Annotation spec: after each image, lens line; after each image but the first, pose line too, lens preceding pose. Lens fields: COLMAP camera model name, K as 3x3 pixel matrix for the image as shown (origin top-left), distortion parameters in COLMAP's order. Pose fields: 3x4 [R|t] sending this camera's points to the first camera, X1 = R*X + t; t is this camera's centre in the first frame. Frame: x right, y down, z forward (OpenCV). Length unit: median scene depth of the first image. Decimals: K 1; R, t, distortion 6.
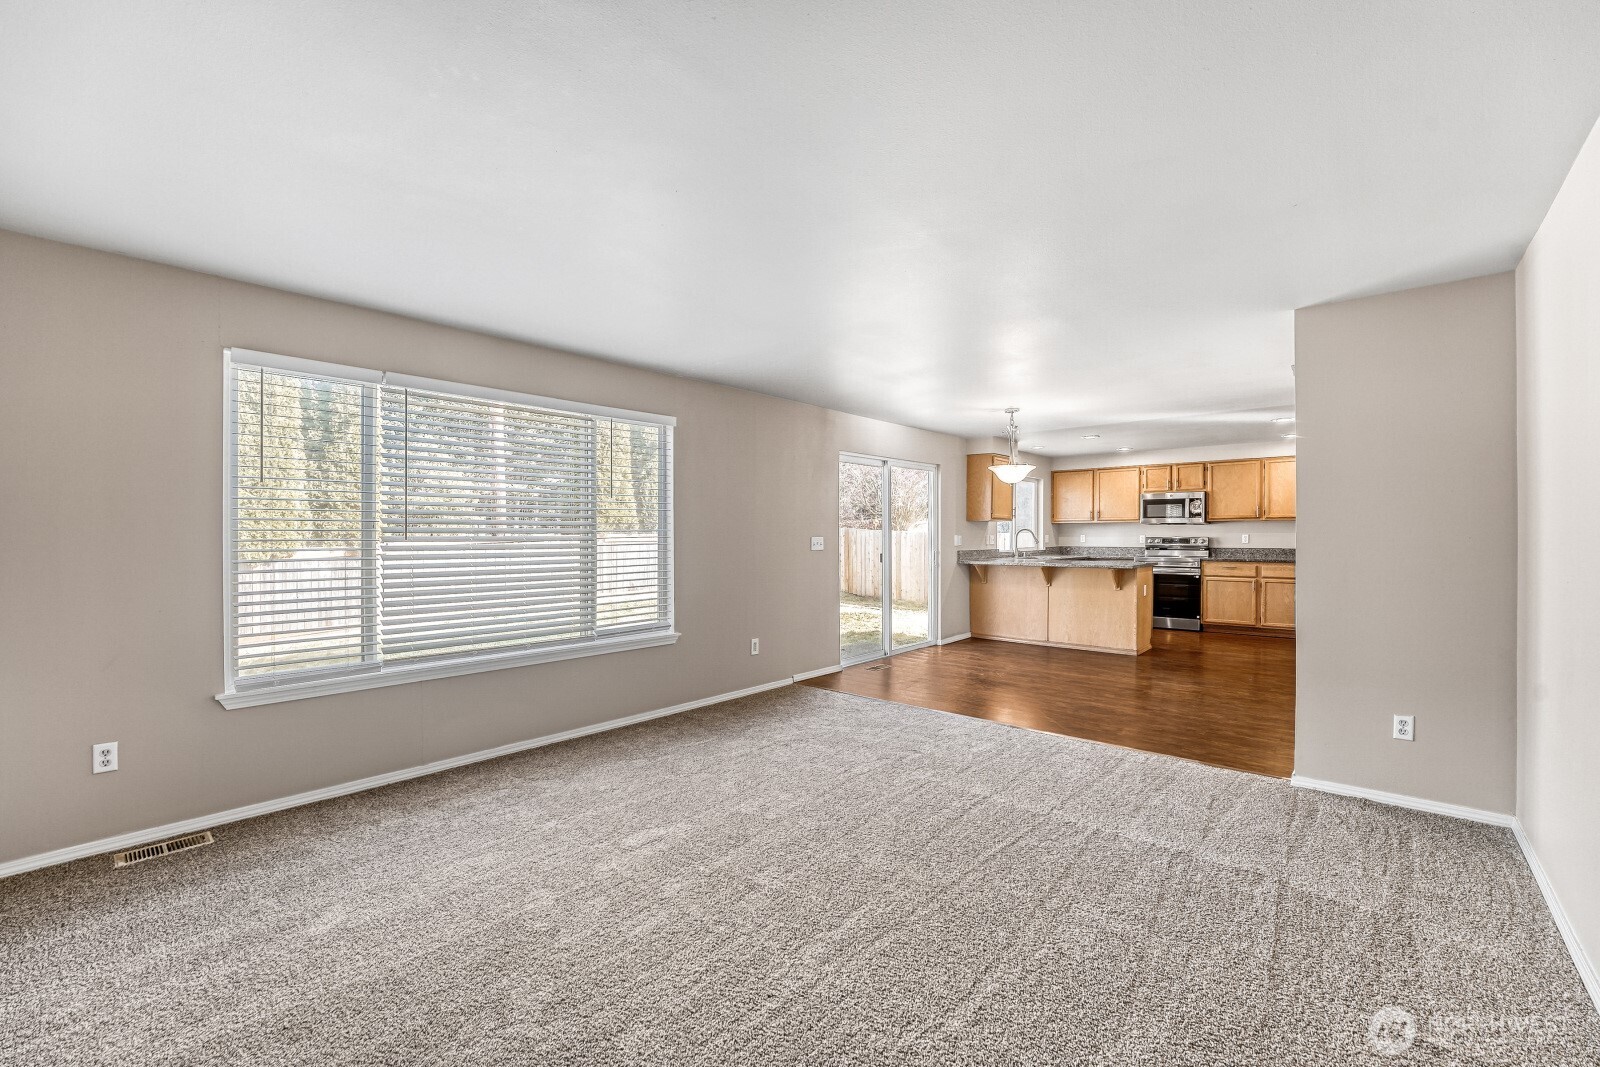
lens RADIAL K [[670.6, 0, 800.0], [0, 670.6, 533.5], [0, 0, 1]] dist [-0.001813, -0.000246]
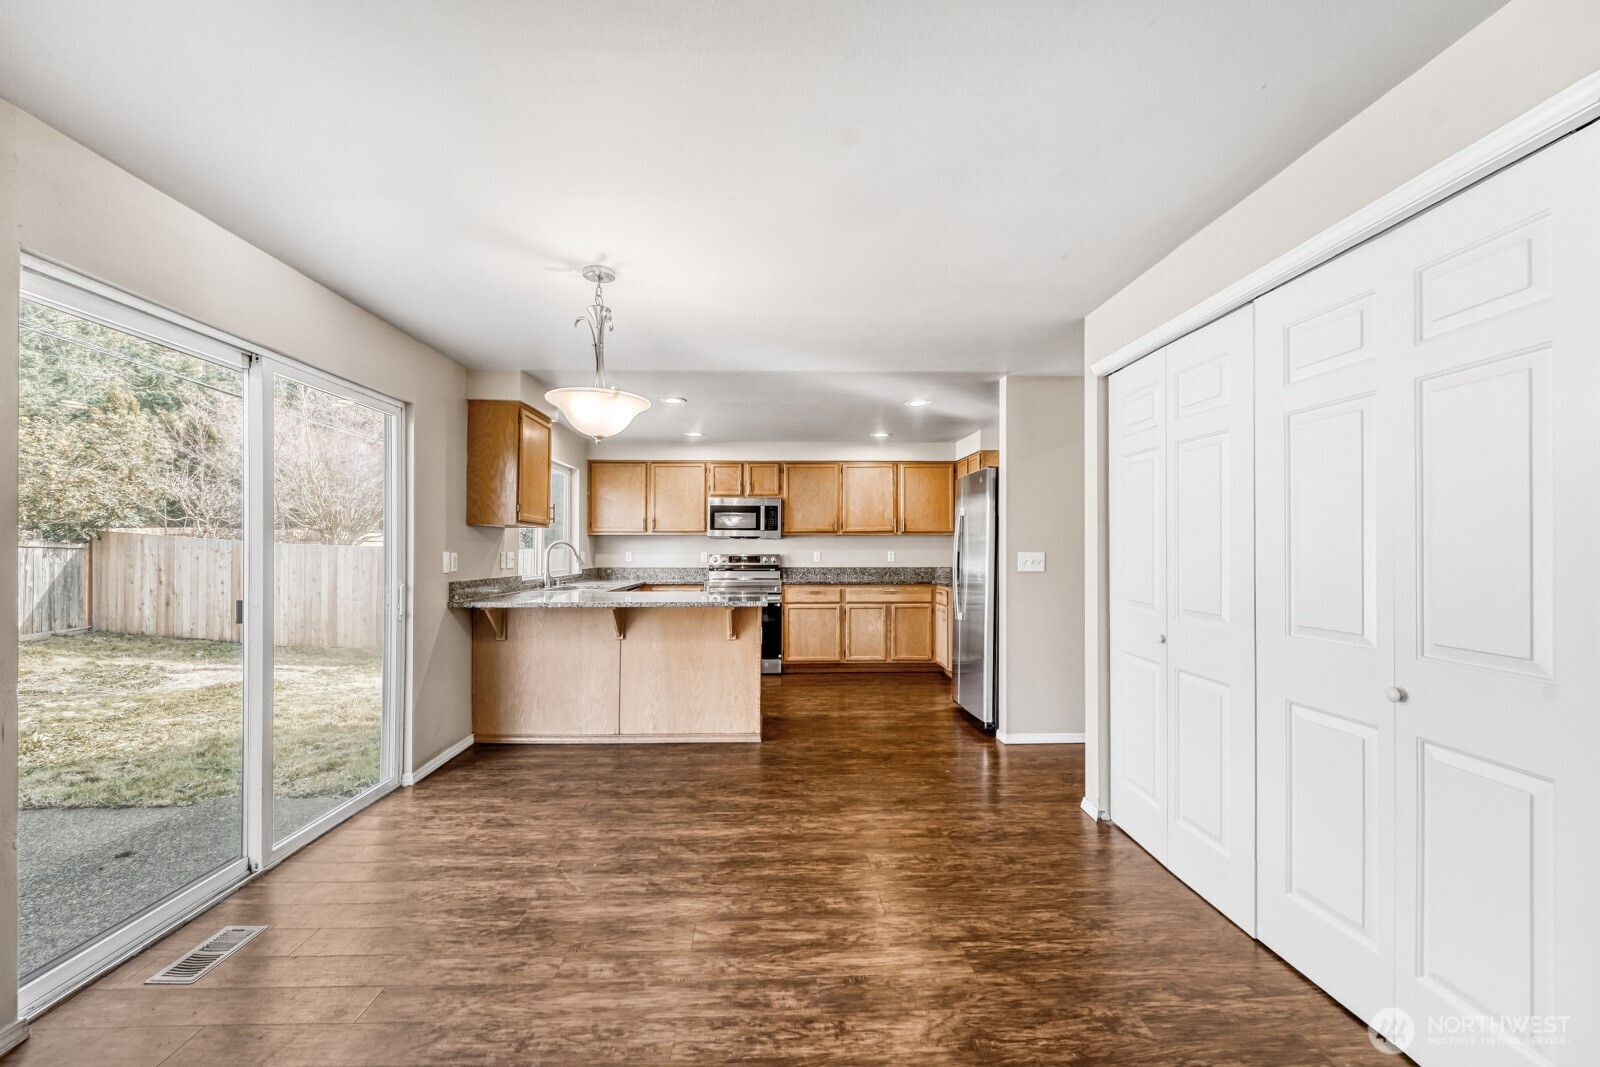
lens RADIAL K [[654.0, 0, 798.1], [0, 654.0, 540.0], [0, 0, 1]] dist [-0.011689, -0.000049]
pose [[0.727940, 0.011705, 0.685541, 0.079936], [-0.001239, 0.999875, -0.015756, 0.000236], [-0.685640, 0.010620, 0.727863, 0.416140]]
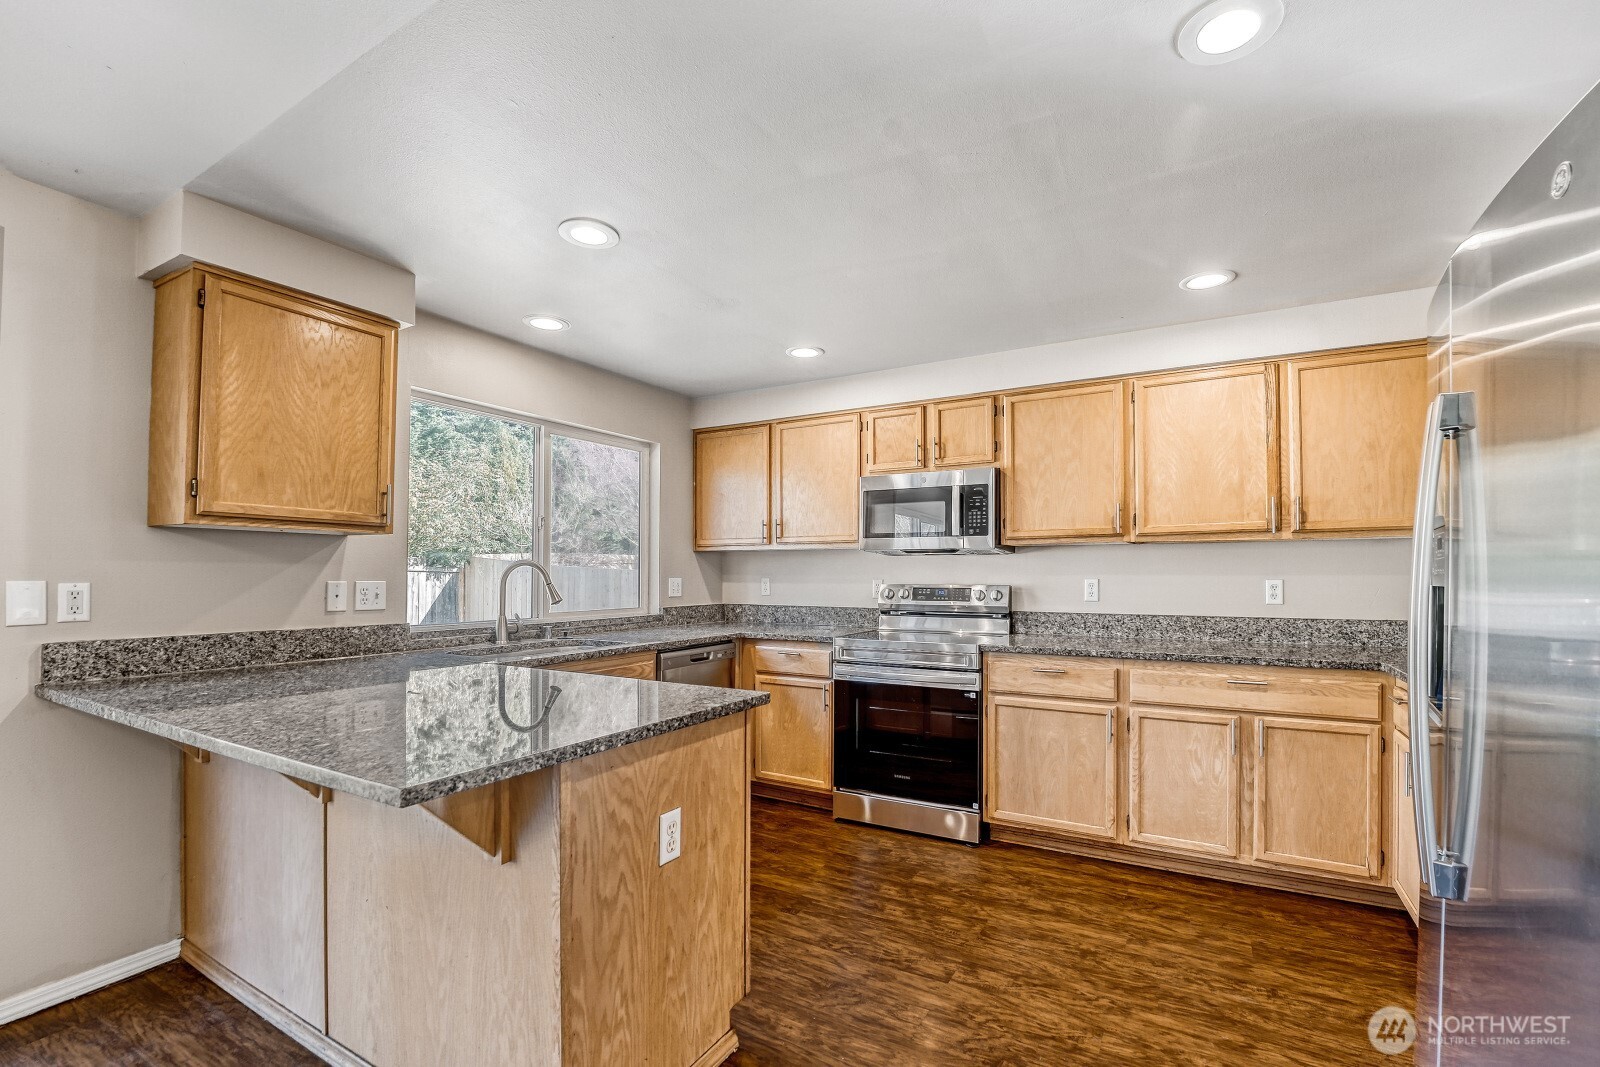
lens RADIAL K [[718.8, 0, 834.9], [0, 718.8, 557.9], [0, 0, 1]] dist [-0.022833, -0.000226]
pose [[0.973505, 0.006430, 0.228574, 0.422028], [-0.001592, 0.999771, -0.021345, -0.001592], [-0.228659, 0.020415, 0.973292, 0.623889]]
